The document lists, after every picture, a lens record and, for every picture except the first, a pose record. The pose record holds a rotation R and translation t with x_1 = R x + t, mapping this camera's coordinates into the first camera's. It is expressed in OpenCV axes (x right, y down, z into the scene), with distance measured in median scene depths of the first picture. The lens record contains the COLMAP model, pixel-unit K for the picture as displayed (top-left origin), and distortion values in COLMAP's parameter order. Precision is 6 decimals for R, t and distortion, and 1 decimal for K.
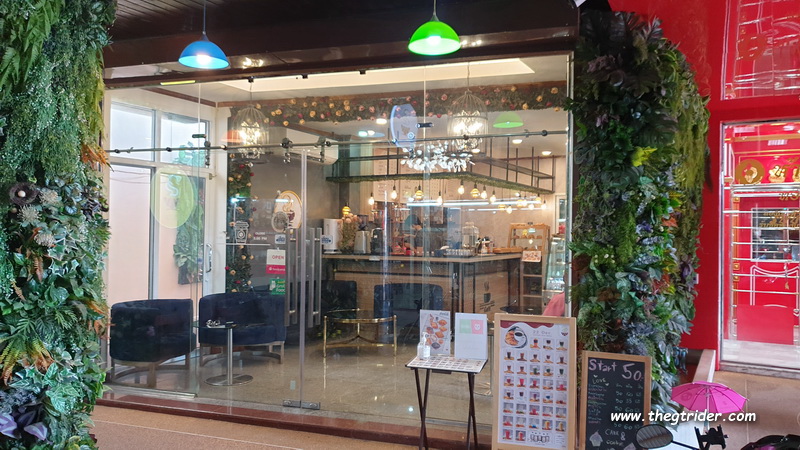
lens RADIAL K [[603.6, 0, 380.8], [0, 603.6, 227.9], [0, 0, 1]] dist [-0.005037, -0.001509]
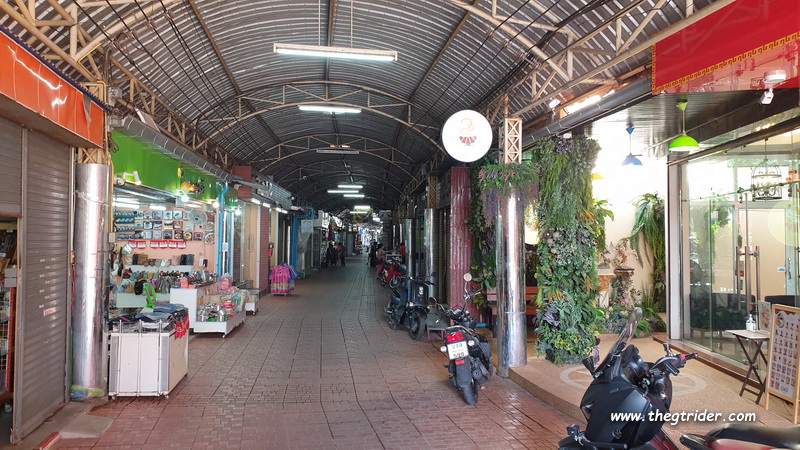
lens RADIAL K [[603.6, 0, 380.8], [0, 603.6, 227.9], [0, 0, 1]] dist [-0.005037, -0.001509]
pose [[0.249994, -0.026159, -0.967894, 1.444632], [0.005251, 0.999657, -0.025661, -0.014925], [0.968233, 0.001333, 0.250046, -0.334246]]
